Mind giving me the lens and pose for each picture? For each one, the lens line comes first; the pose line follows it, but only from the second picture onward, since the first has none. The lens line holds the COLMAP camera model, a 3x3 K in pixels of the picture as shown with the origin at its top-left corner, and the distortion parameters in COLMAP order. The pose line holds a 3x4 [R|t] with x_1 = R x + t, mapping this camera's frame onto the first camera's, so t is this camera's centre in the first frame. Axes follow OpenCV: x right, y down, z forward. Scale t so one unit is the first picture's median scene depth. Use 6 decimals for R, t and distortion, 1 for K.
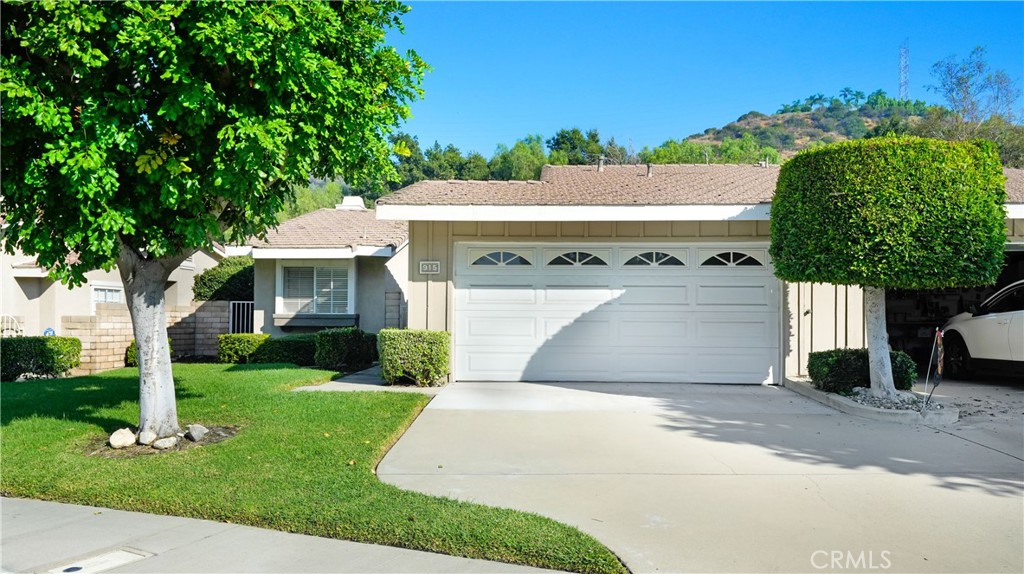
lens RADIAL K [[764.9, 0, 448.4], [0, 764.9, 334.2], [0, 0, 1]] dist [-0.008107, -0.000644]
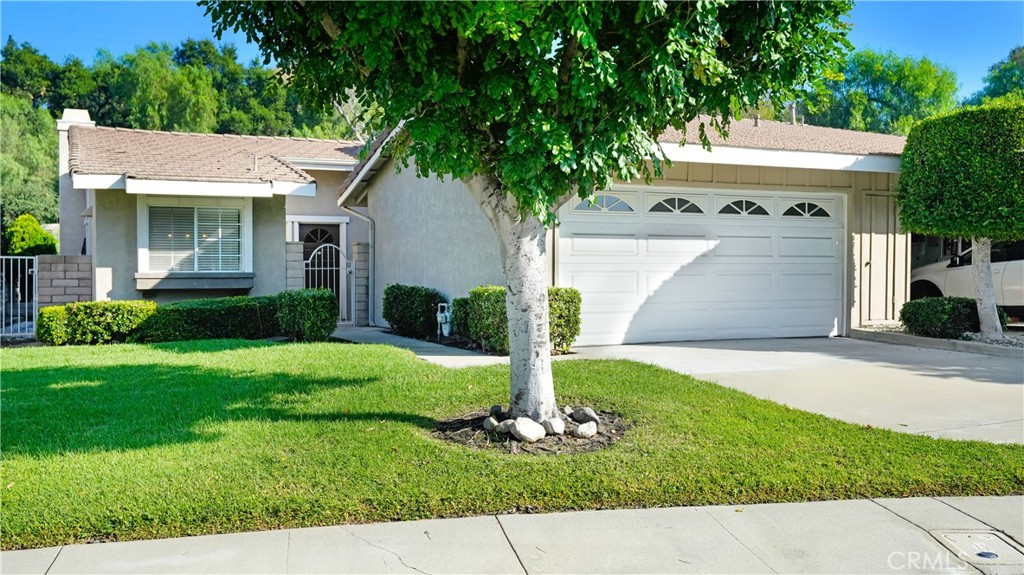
lens RADIAL K [[921.3, 0, 482.5], [0, 921.3, 360.0], [0, 0, 1]] dist [0.004913, -0.013868]
pose [[0.884771, -0.052116, 0.463103, -0.541829], [0.021705, 0.997257, 0.070761, 0.001380], [-0.465520, -0.052556, 0.883475, 0.132648]]
